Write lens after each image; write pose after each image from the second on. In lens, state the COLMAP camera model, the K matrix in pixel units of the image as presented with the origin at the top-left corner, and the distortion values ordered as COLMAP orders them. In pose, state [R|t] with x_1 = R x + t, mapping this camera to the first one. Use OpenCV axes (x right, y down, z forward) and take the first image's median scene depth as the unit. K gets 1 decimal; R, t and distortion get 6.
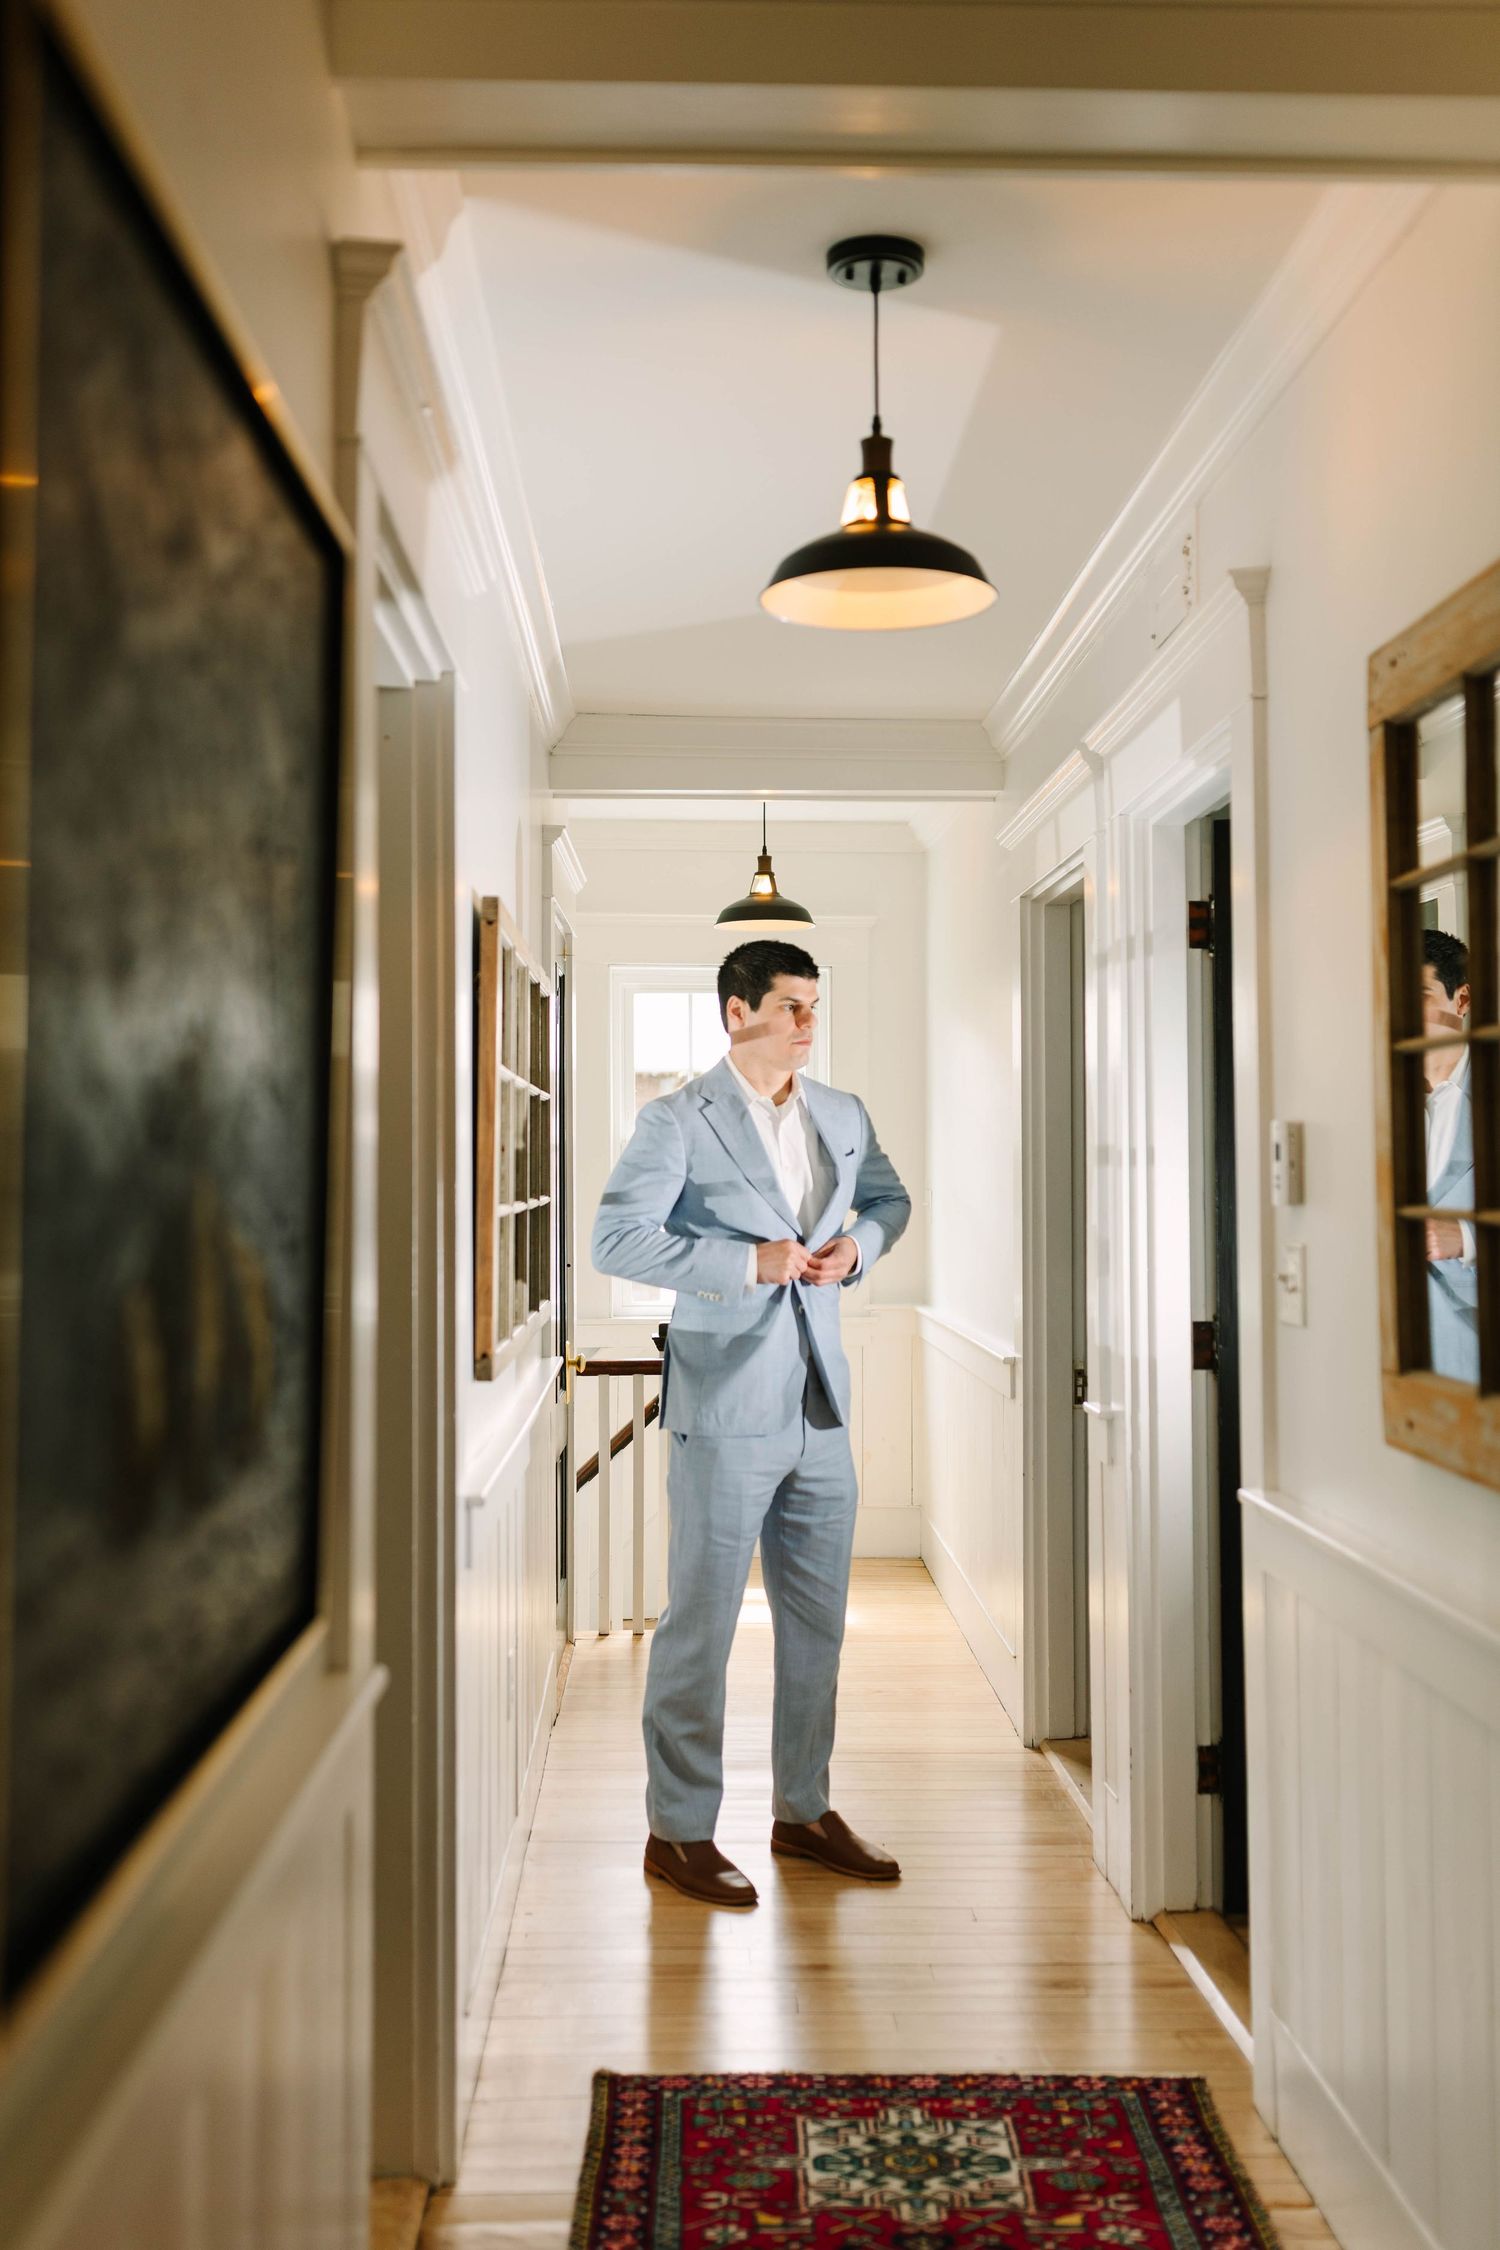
lens RADIAL K [[2242.1, 0, 736.5], [0, 2242.1, 1097.0], [0, 0, 1]] dist [0.017812, -0.023539]
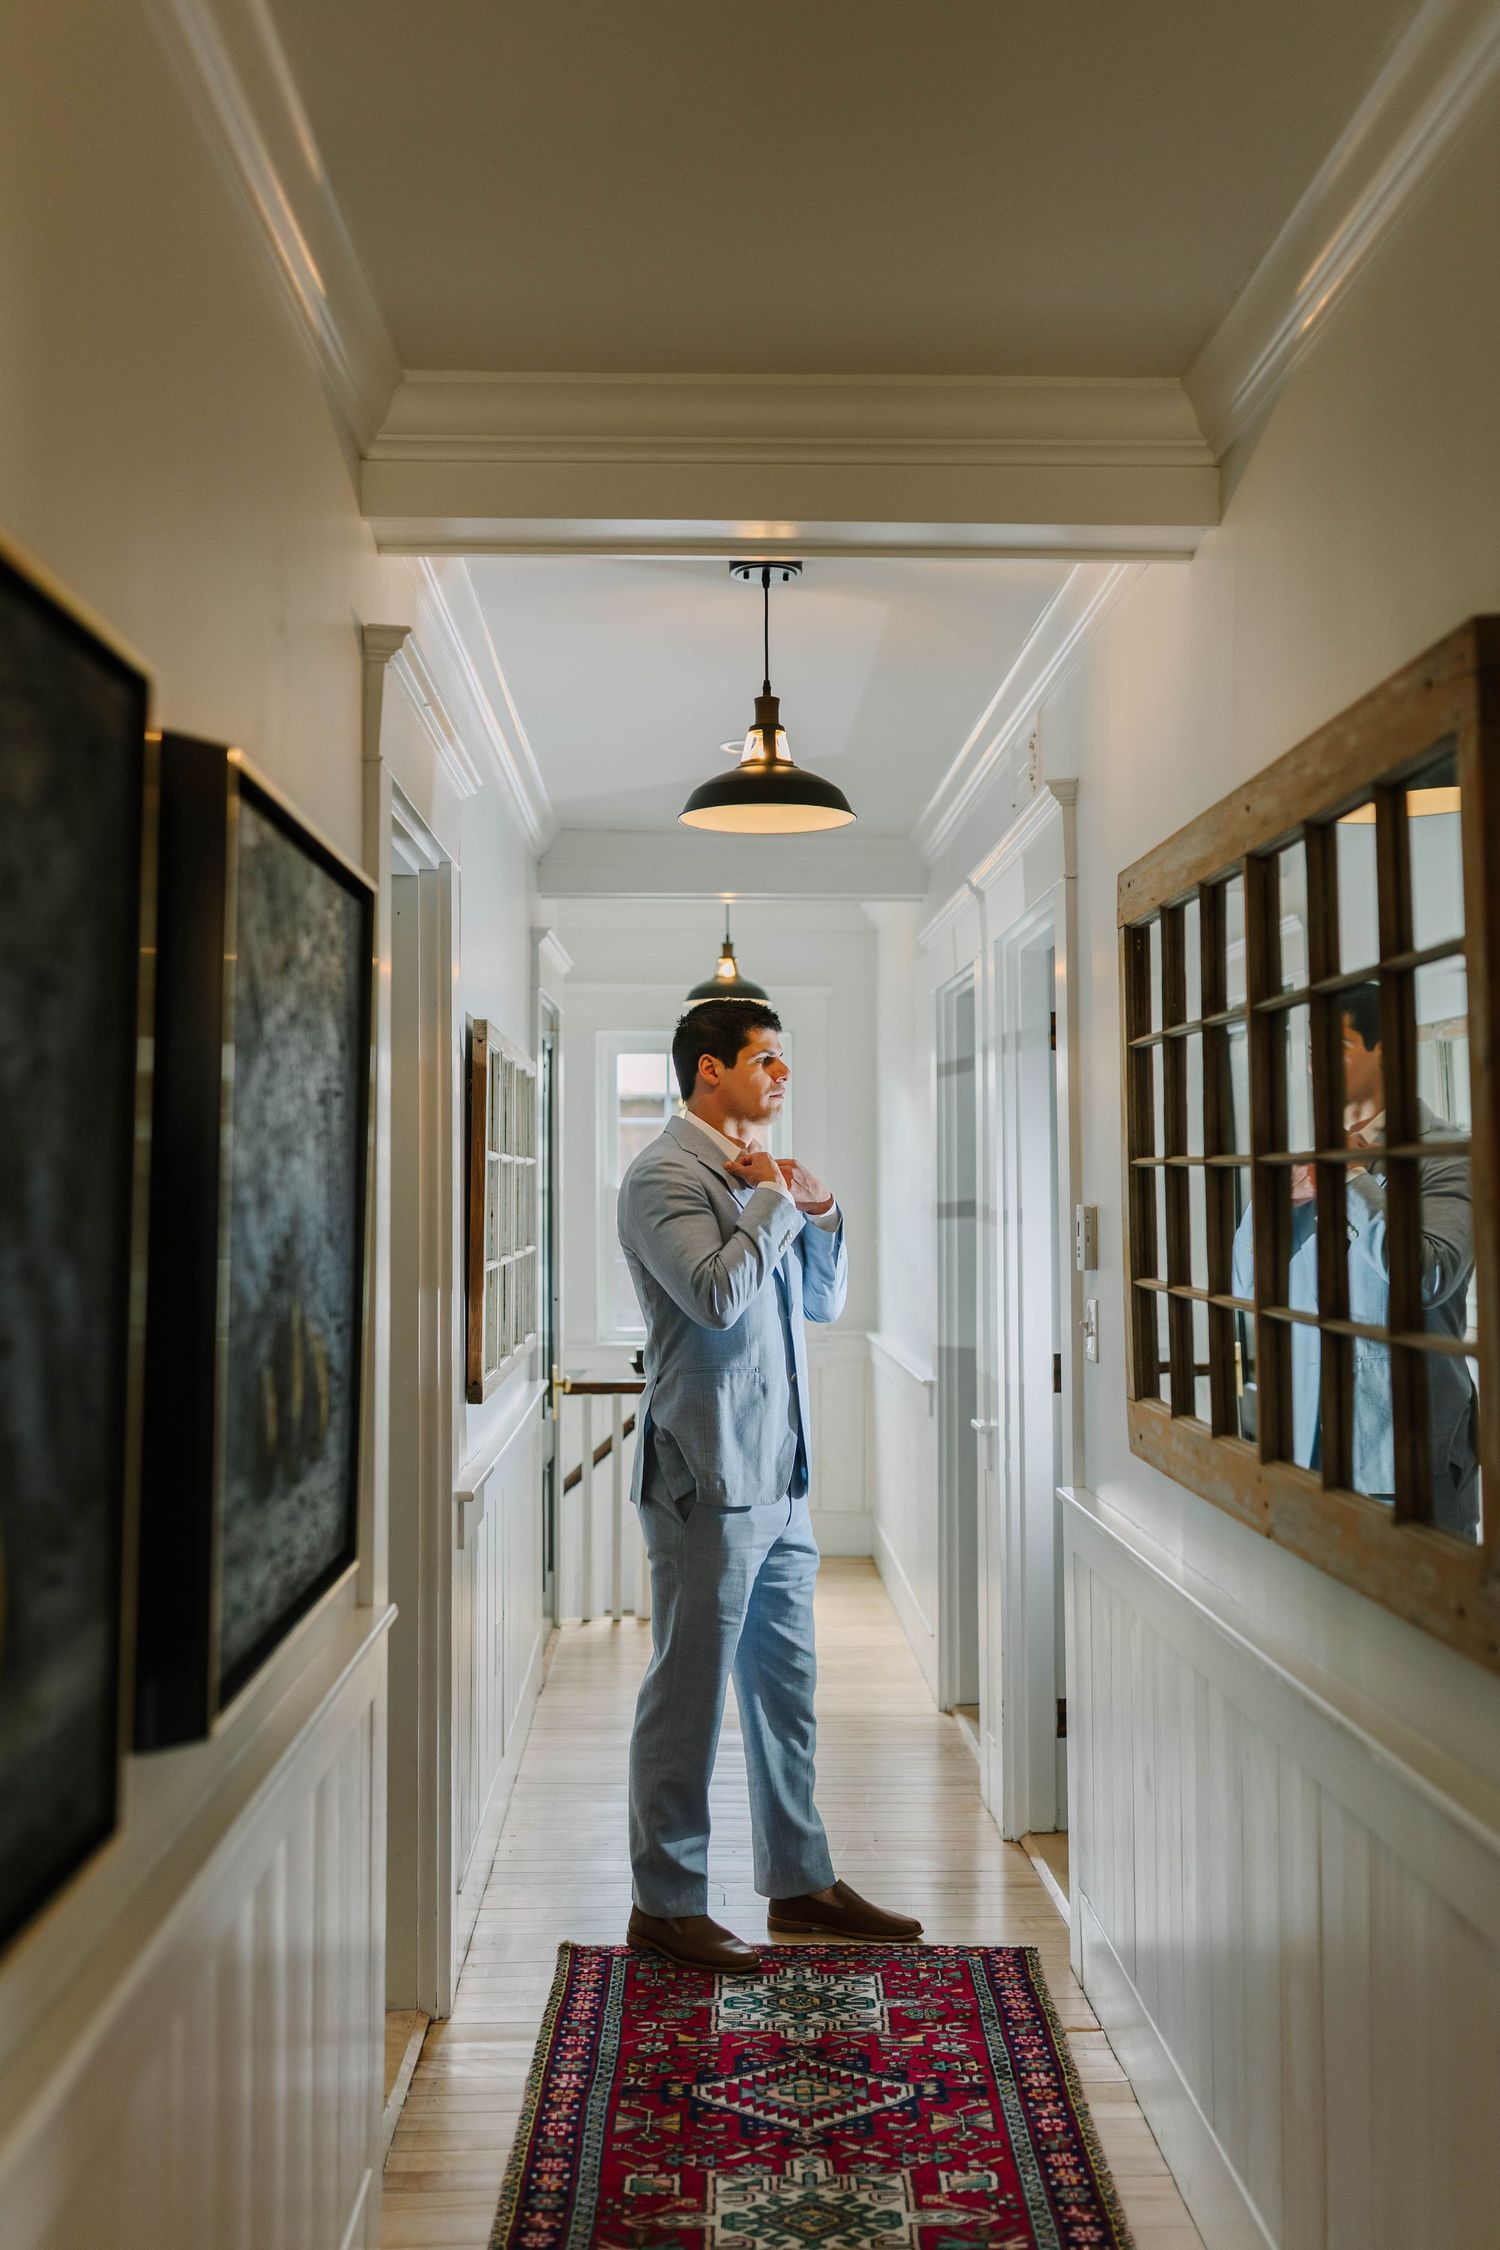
lens RADIAL K [[2184.2, 0, 750.0], [0, 2184.2, 1125.0], [0, 0, 1]] dist [0.003335, 0.009898]
pose [[0.999985, 0.001453, 0.005243, 0.040642], [-0.001467, 0.999996, 0.002532, -0.037649], [-0.005240, -0.002540, 0.999983, -0.261106]]
